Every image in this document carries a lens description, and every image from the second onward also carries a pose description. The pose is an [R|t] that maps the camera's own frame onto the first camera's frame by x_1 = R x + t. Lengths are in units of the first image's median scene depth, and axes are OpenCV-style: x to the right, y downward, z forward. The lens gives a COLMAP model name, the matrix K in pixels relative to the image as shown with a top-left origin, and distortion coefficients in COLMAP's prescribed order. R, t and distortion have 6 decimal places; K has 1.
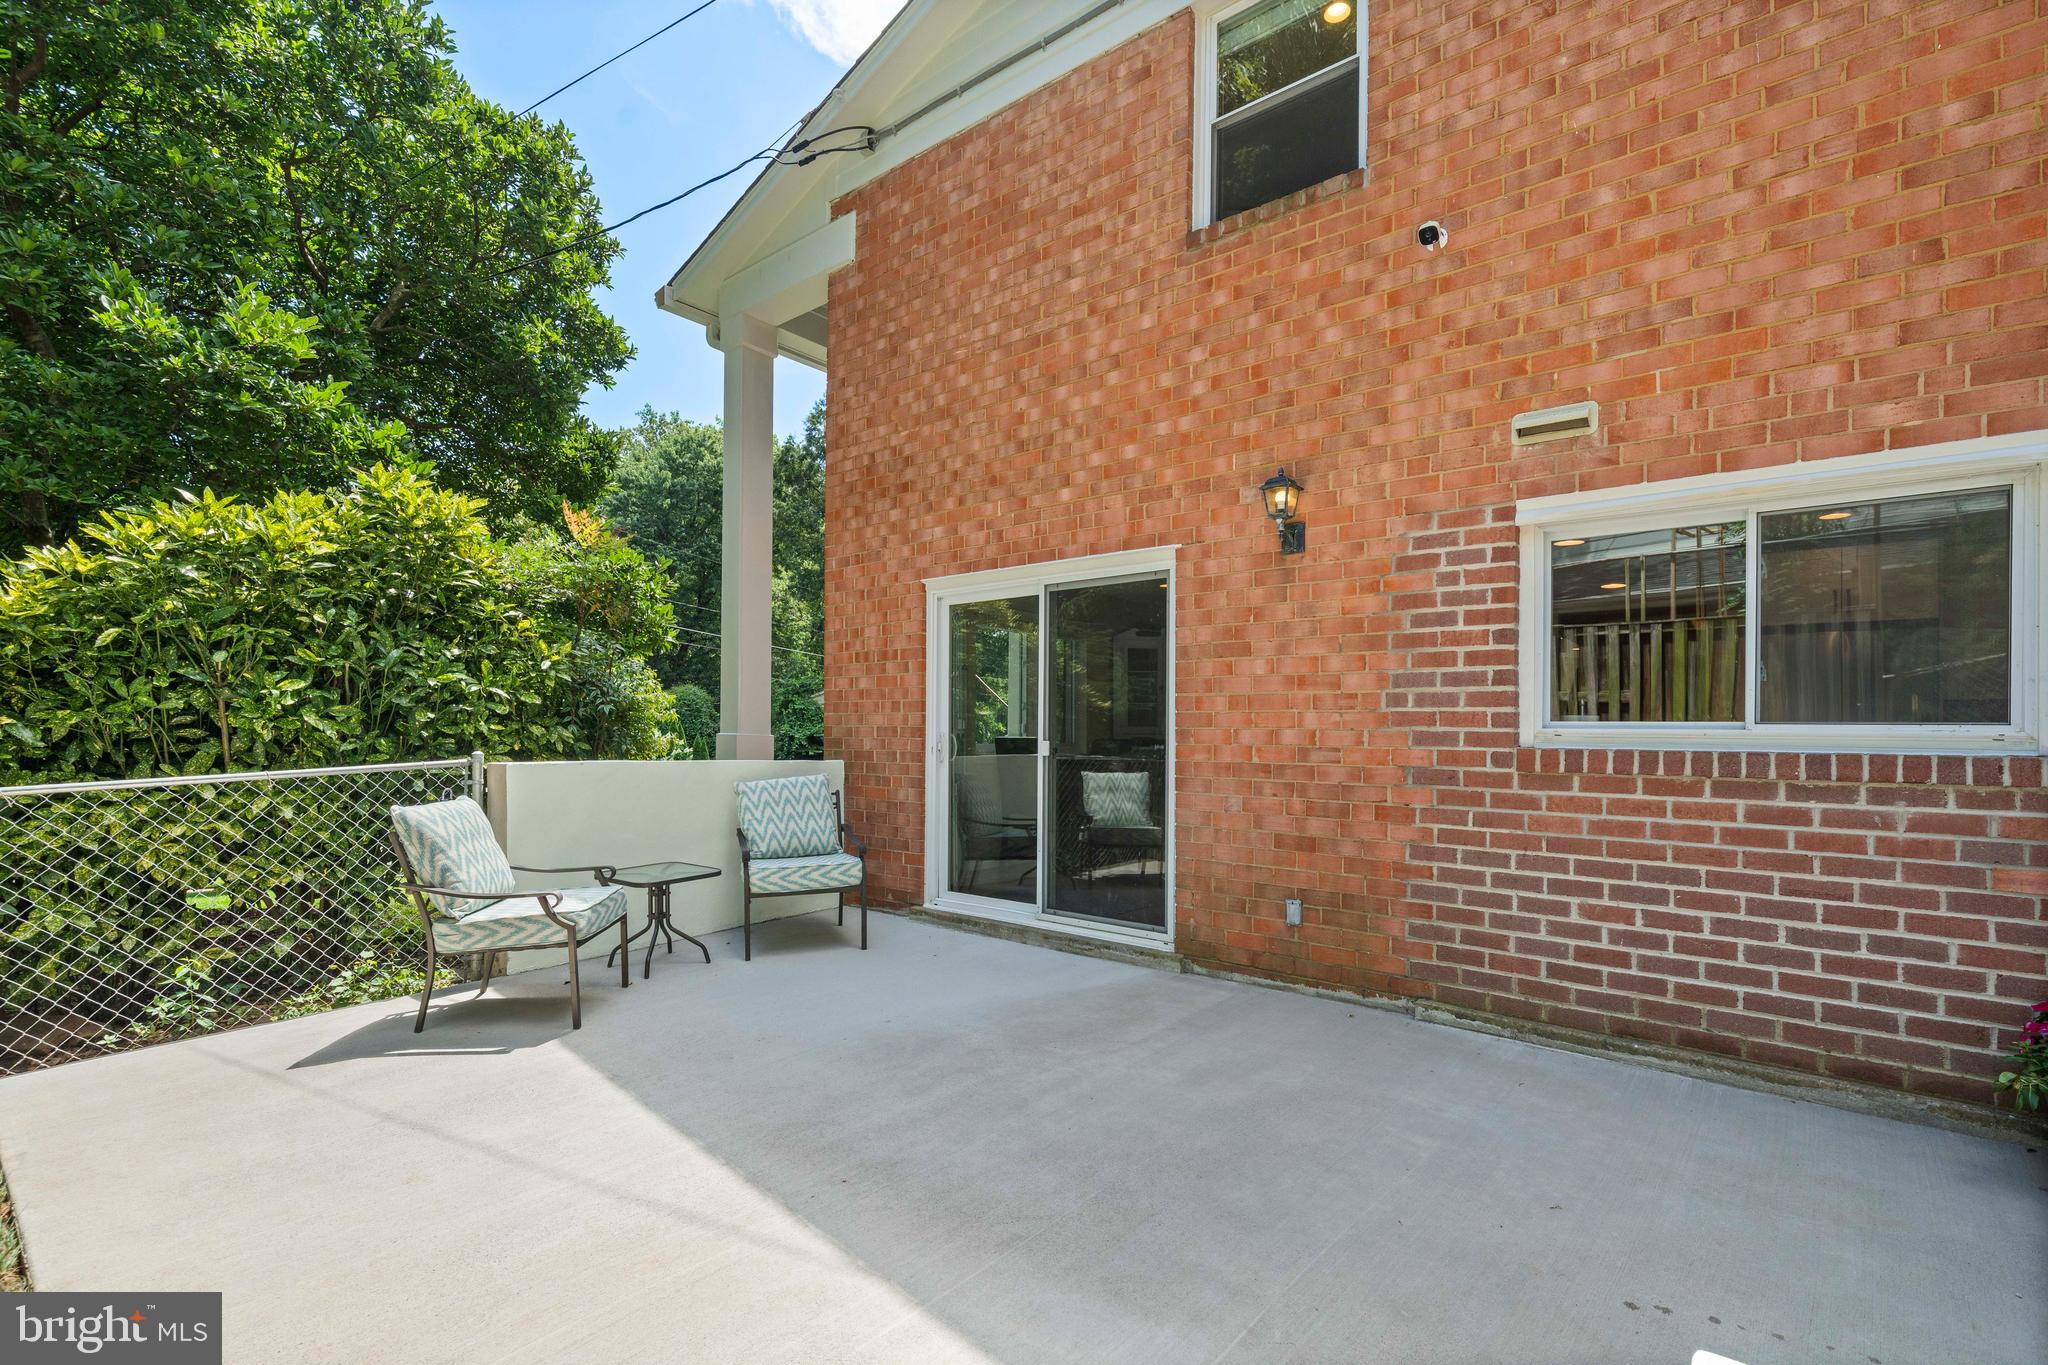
lens RADIAL K [[885.9, 0, 997.6], [0, 885.9, 731.7], [0, 0, 1]] dist [0.003965, 0.000620]
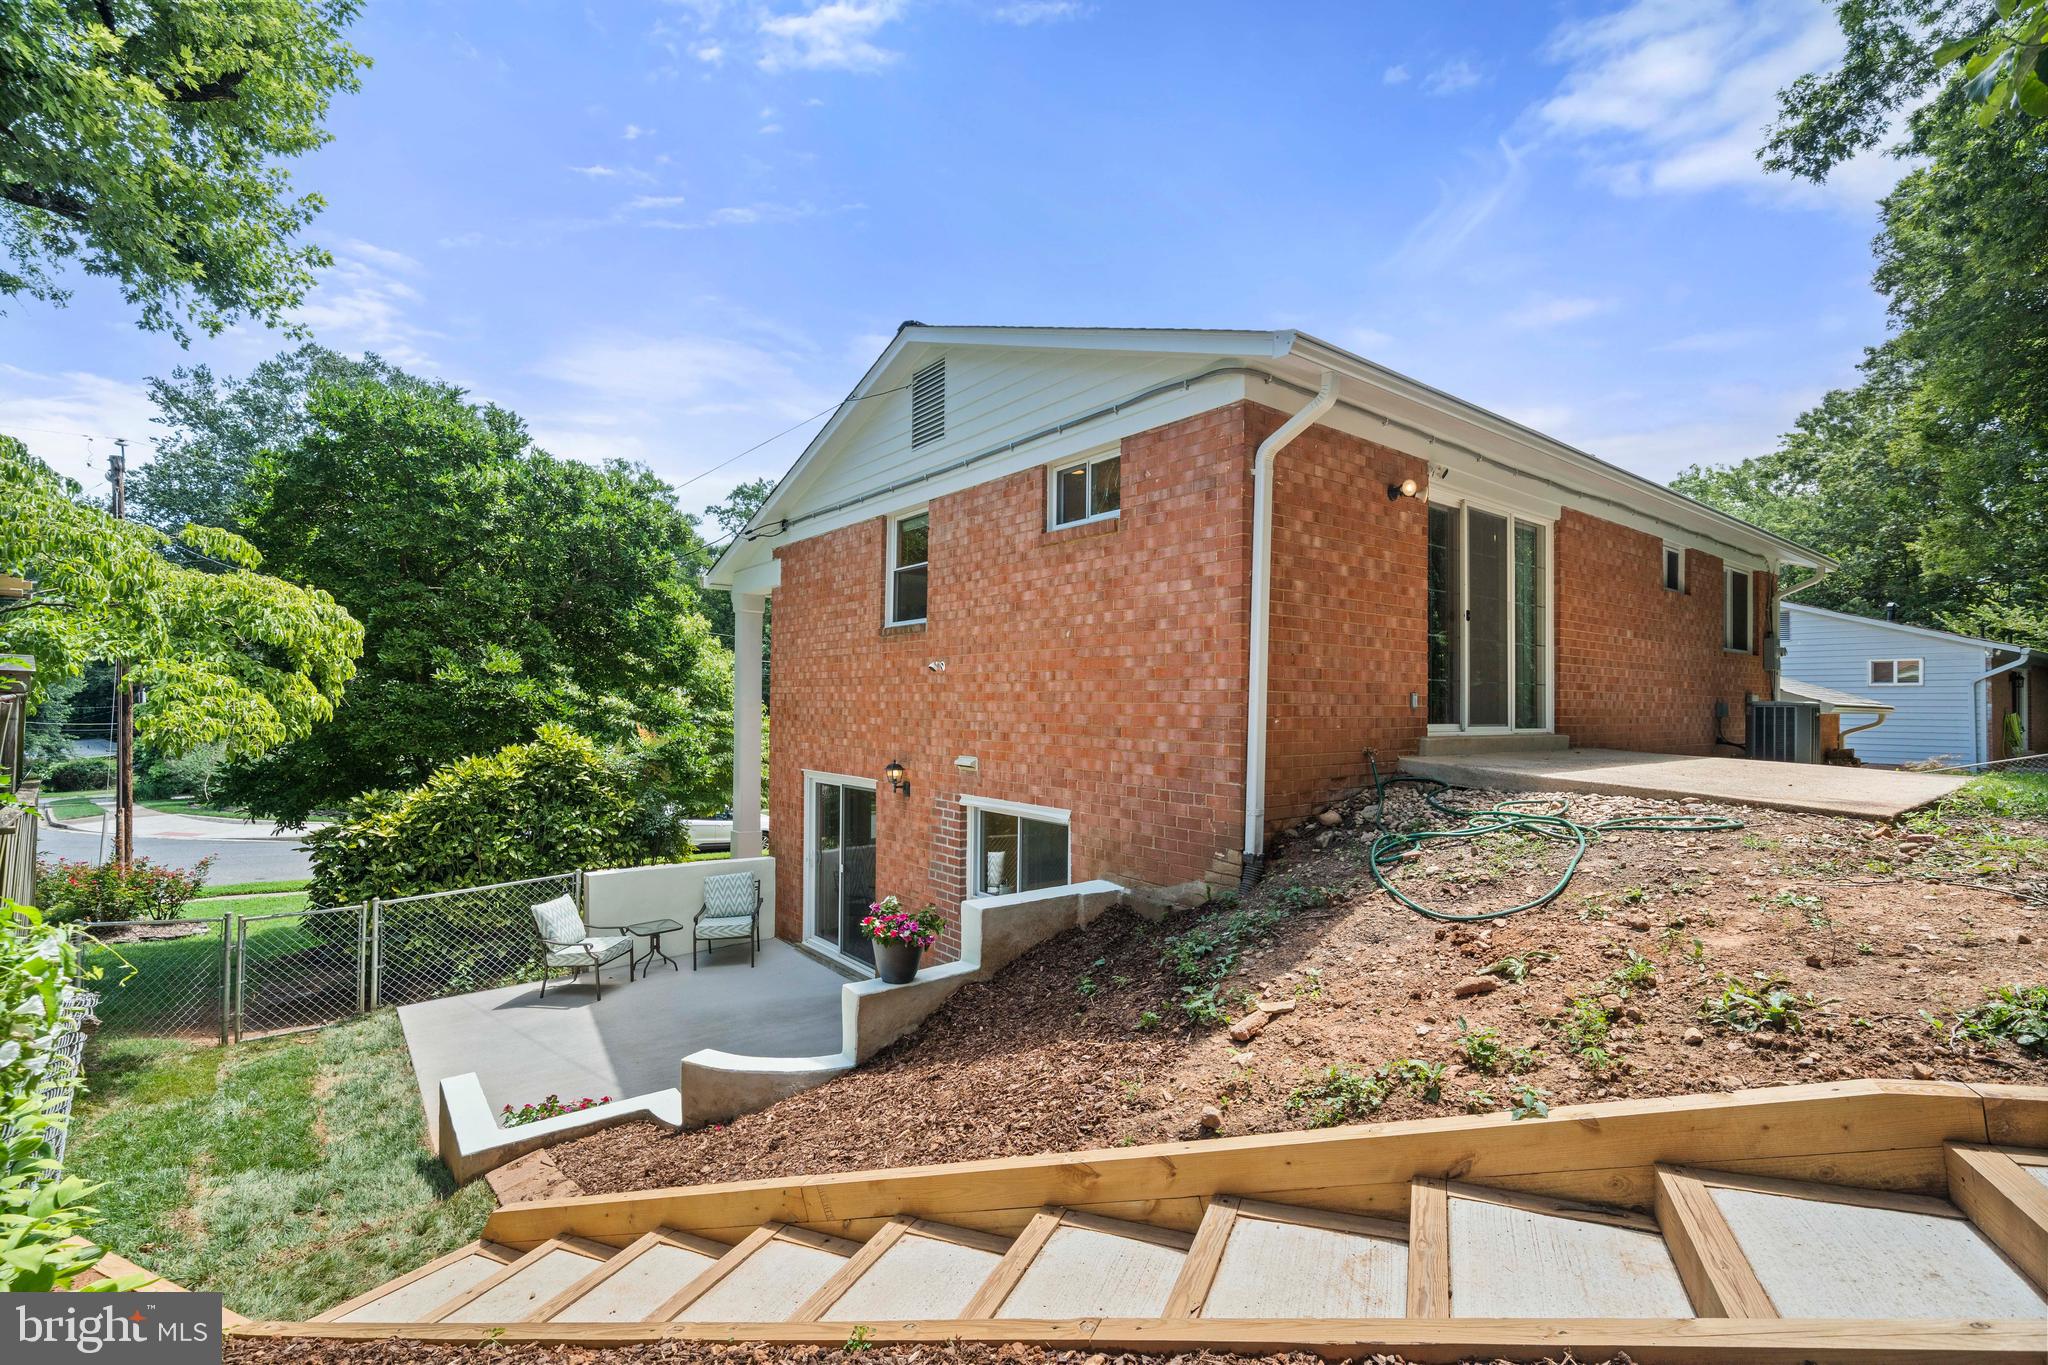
lens RADIAL K [[885.9, 0, 1023.9], [0, 885.9, 694.6], [0, 0, 1]] dist [0.003965, 0.000620]
pose [[0.976561, -0.005880, -0.215162, 0.992010], [0.004821, 0.999974, -0.005446, -0.402829], [0.215188, 0.004281, 0.976563, -0.932051]]
